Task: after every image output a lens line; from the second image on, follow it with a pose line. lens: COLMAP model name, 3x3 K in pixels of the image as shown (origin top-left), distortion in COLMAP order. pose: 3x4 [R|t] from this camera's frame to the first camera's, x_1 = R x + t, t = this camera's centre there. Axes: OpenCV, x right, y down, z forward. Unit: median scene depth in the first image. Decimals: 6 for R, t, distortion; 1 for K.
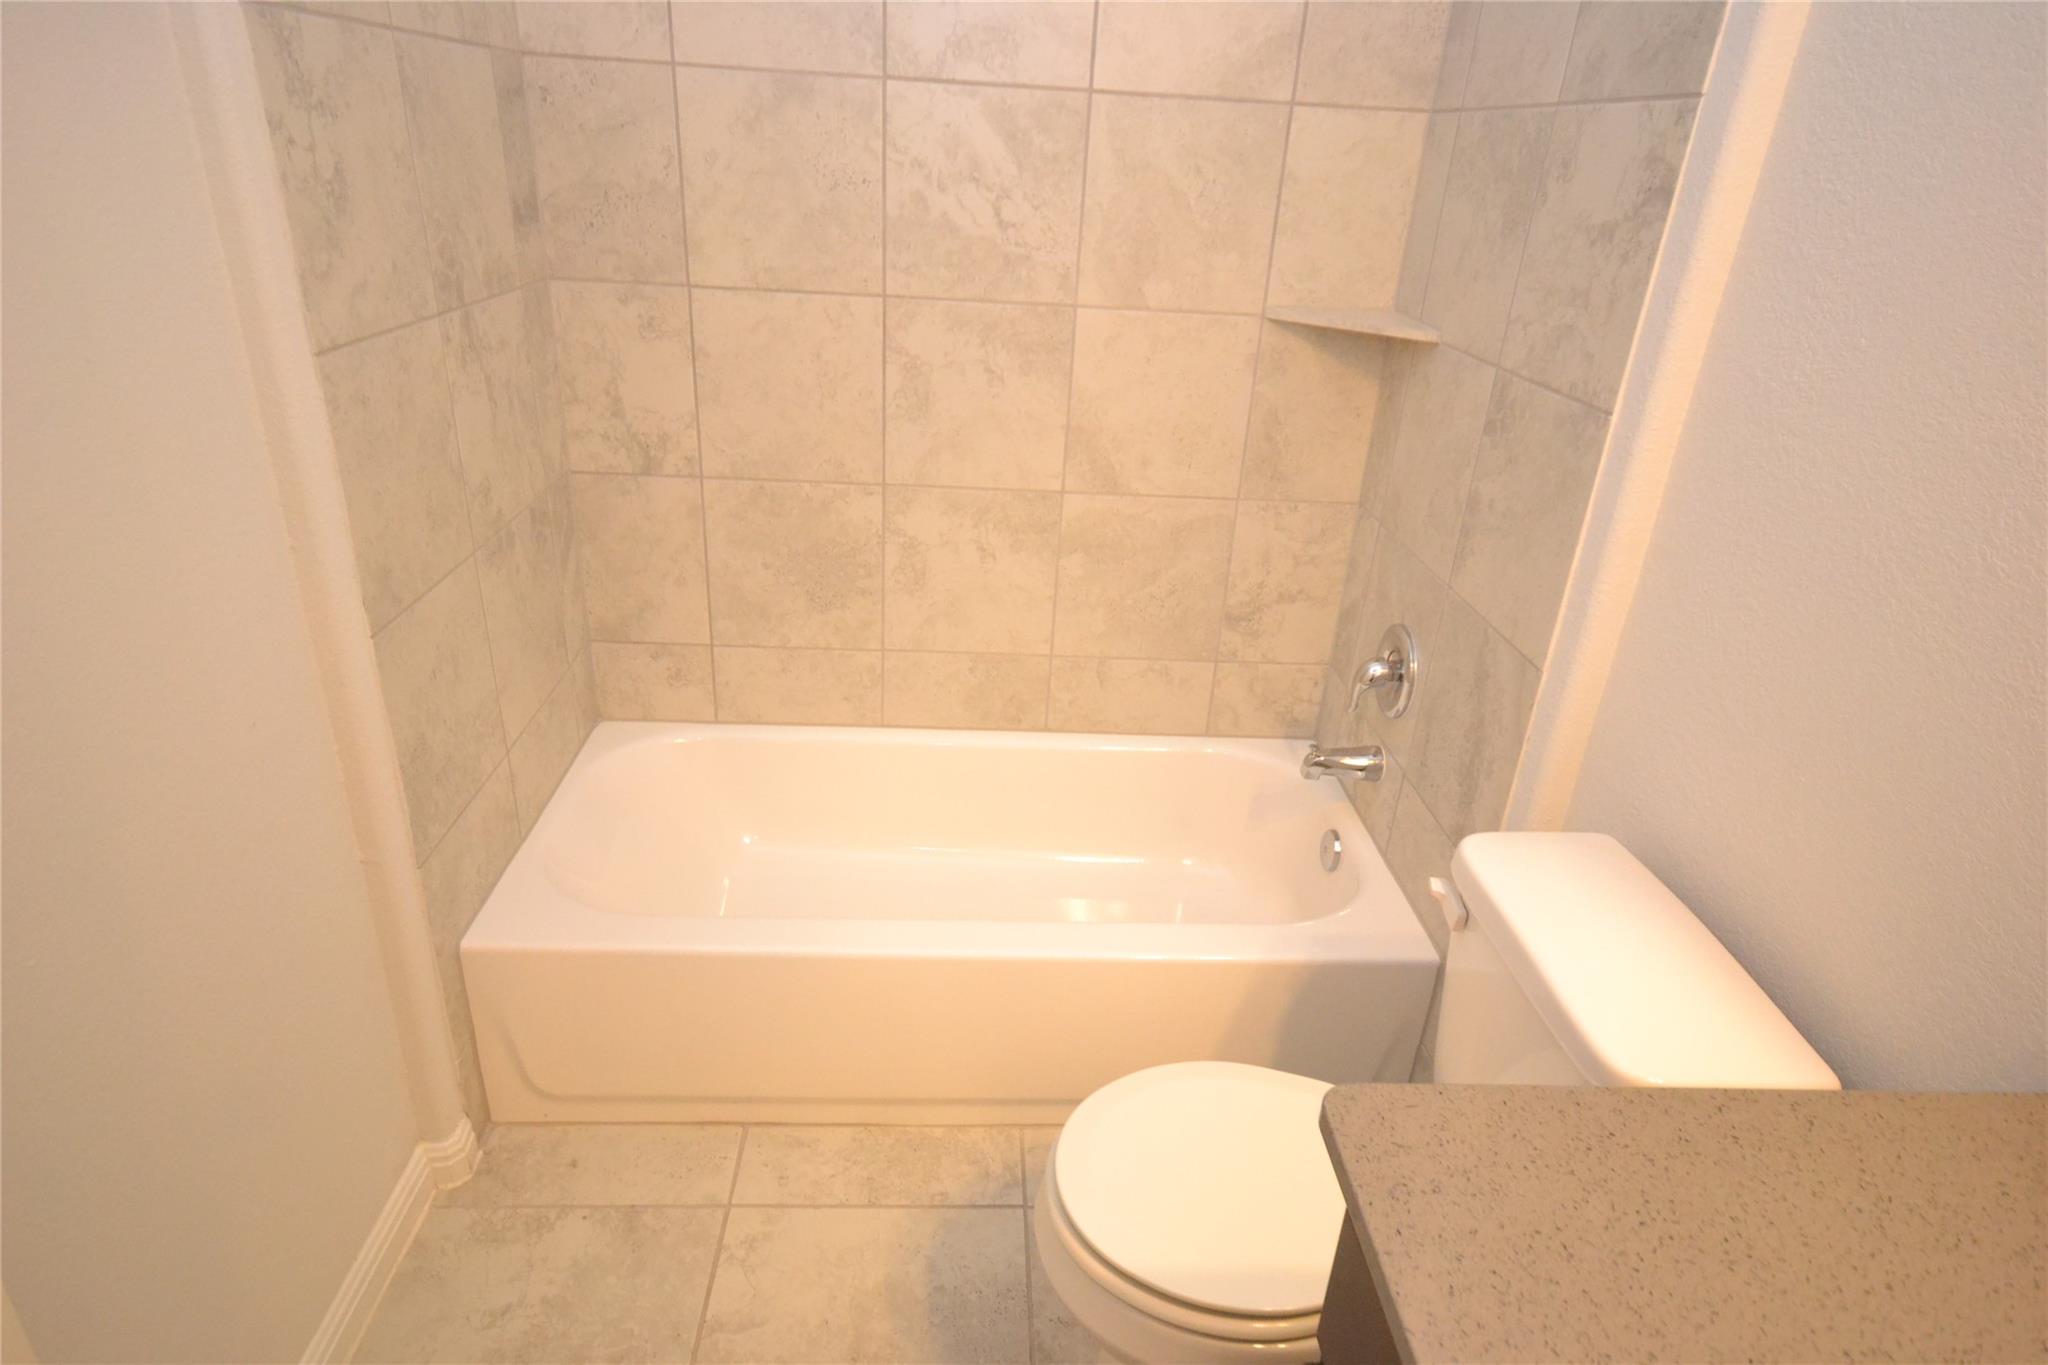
lens RADIAL K [[1171.6, 0, 1026.3], [0, 1171.6, 692.6], [0, 0, 1]] dist [0.006704, 0.013255]
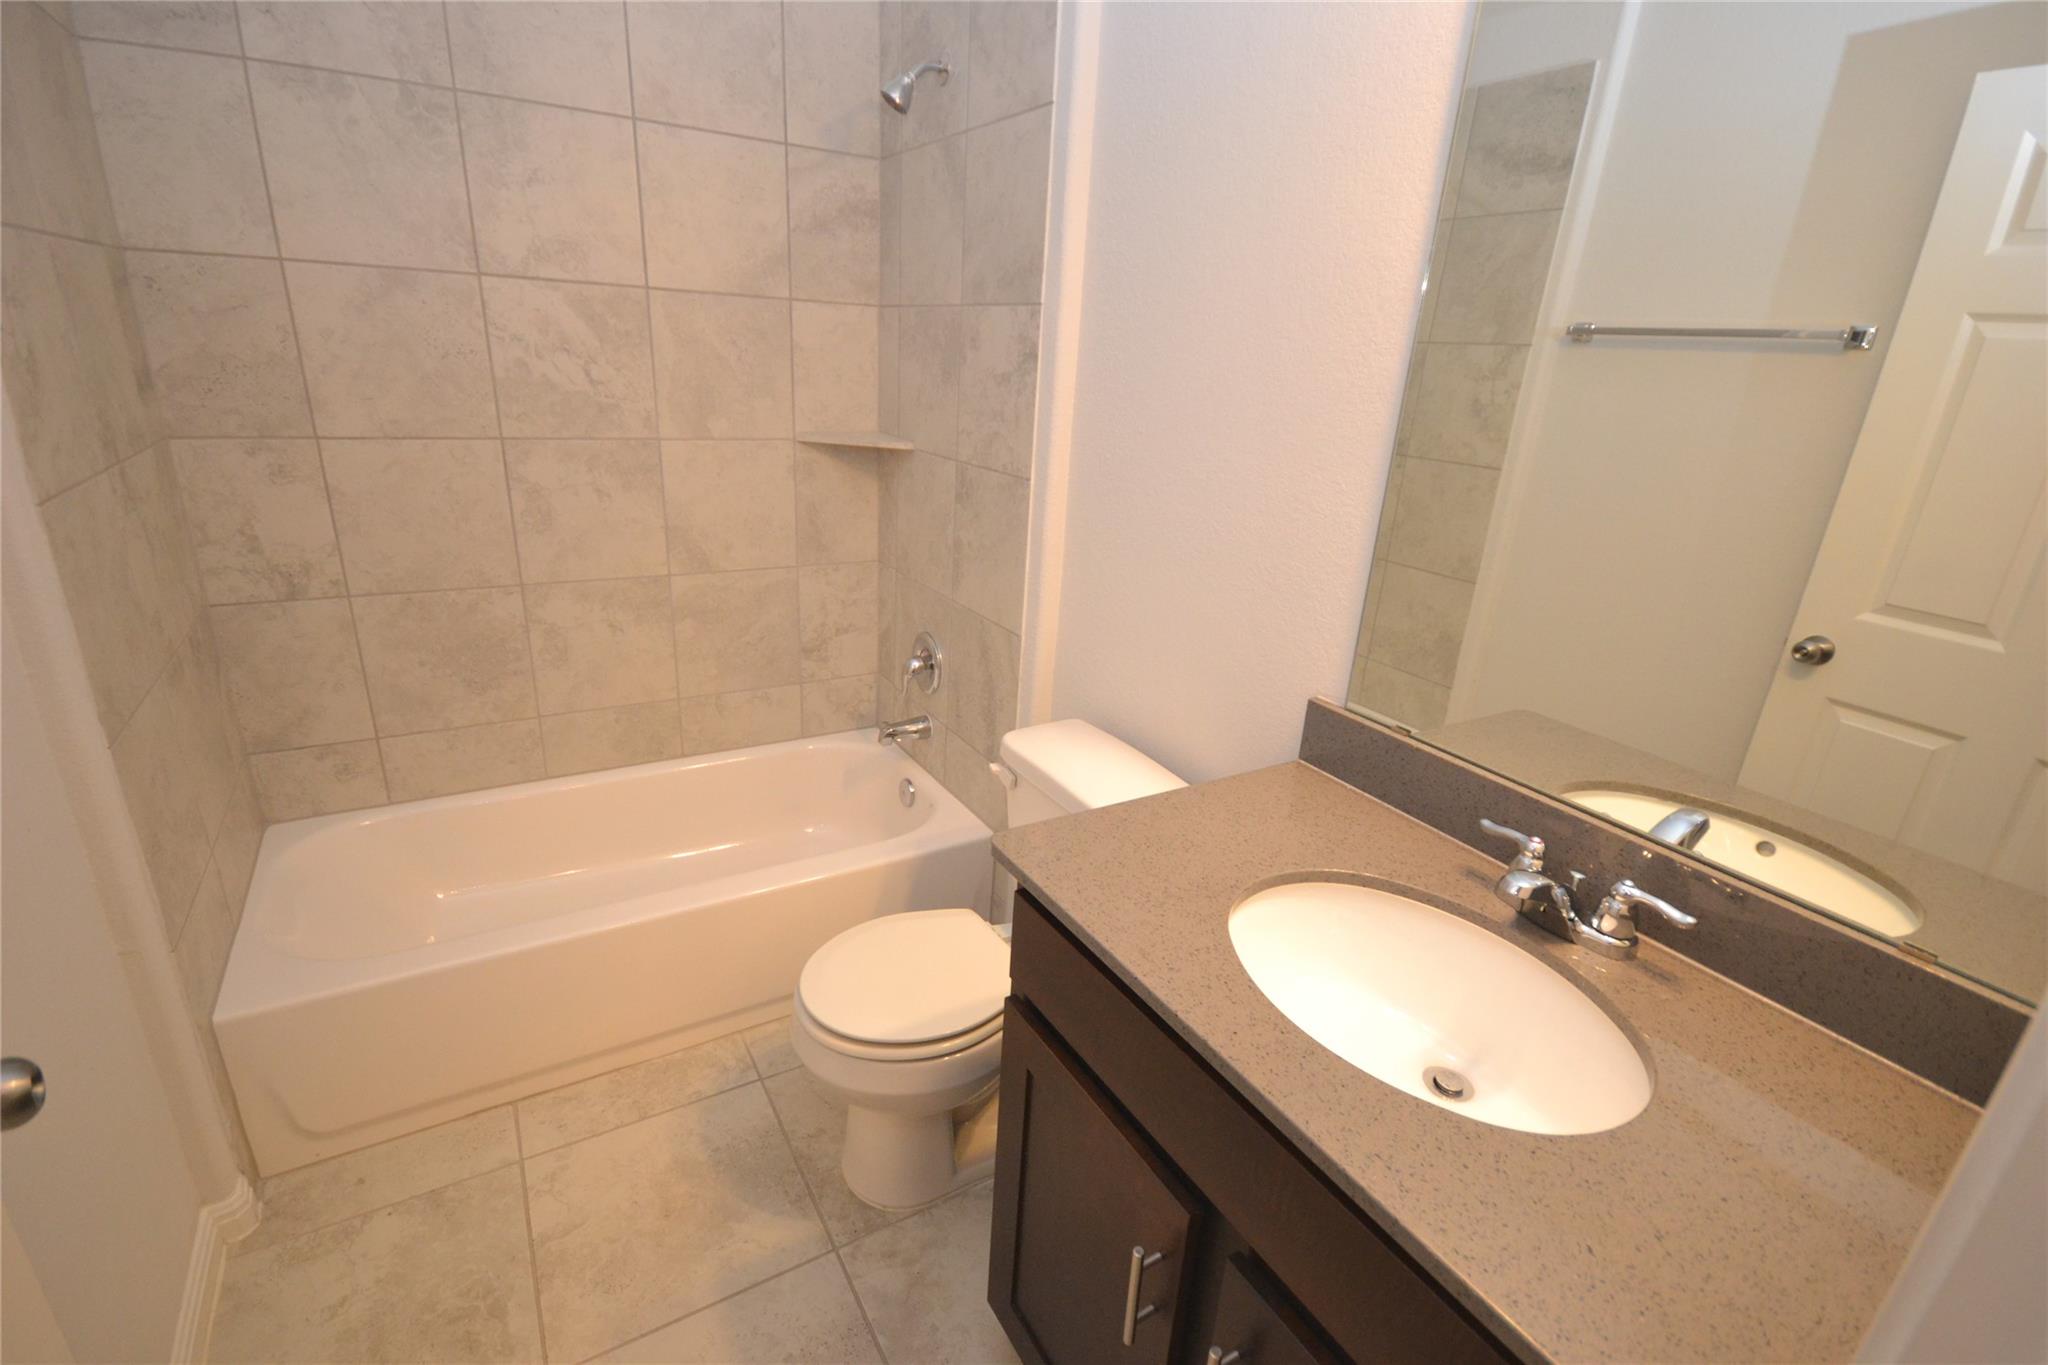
lens RADIAL K [[939.8, 0, 1023.4], [0, 939.8, 686.6], [0, 0, 1]] dist [0.008418, -0.006680]
pose [[0.879309, -0.166757, 0.446102, -0.132570], [0.195762, 0.980460, -0.019359, 0.063516], [-0.434157, 0.104352, 0.894773, -0.150034]]
